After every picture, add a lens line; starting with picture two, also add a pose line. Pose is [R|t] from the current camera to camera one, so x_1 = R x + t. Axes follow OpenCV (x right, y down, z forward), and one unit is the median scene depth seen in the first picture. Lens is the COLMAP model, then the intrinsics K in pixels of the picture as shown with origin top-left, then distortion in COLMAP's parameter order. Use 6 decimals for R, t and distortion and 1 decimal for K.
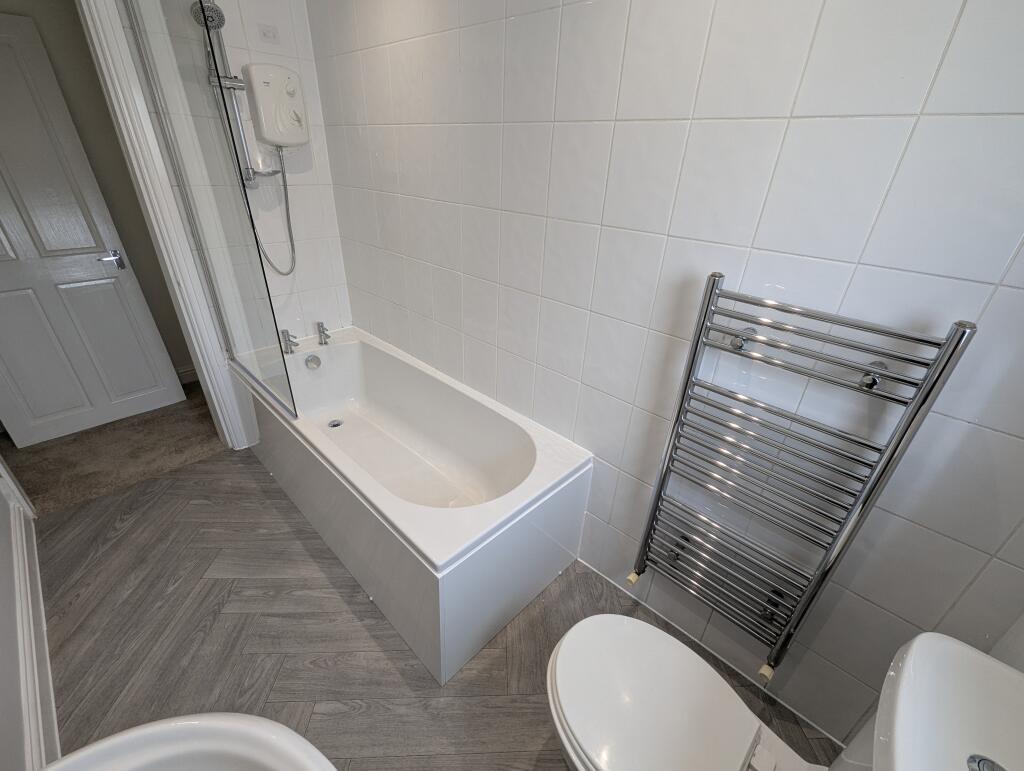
lens RADIAL K [[427.3, 0, 514.6], [0, 427.3, 389.9], [0, 0, 1]] dist [0.000294, -0.000394]
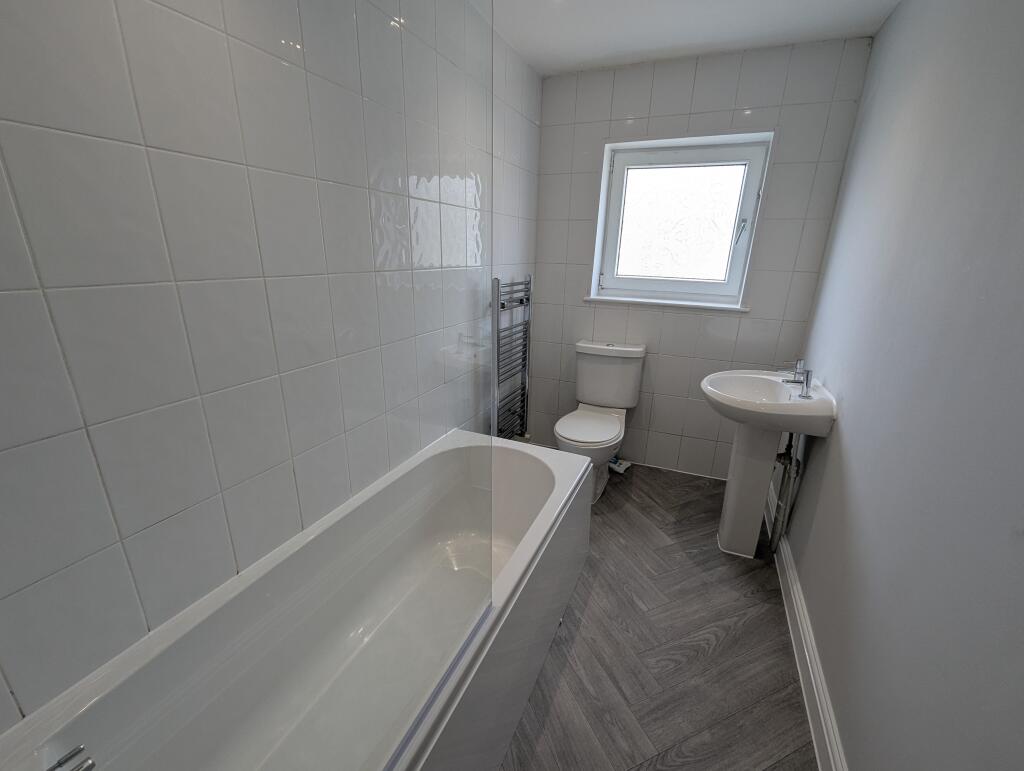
lens RADIAL K [[427.3, 0, 514.6], [0, 427.3, 389.9], [0, 0, 1]] dist [0.000294, -0.000394]
pose [[-0.339382, -0.342607, 0.876037, -1.074276], [0.412625, 0.782703, 0.465959, -0.524251], [-0.845317, 0.519612, -0.124267, 0.970000]]
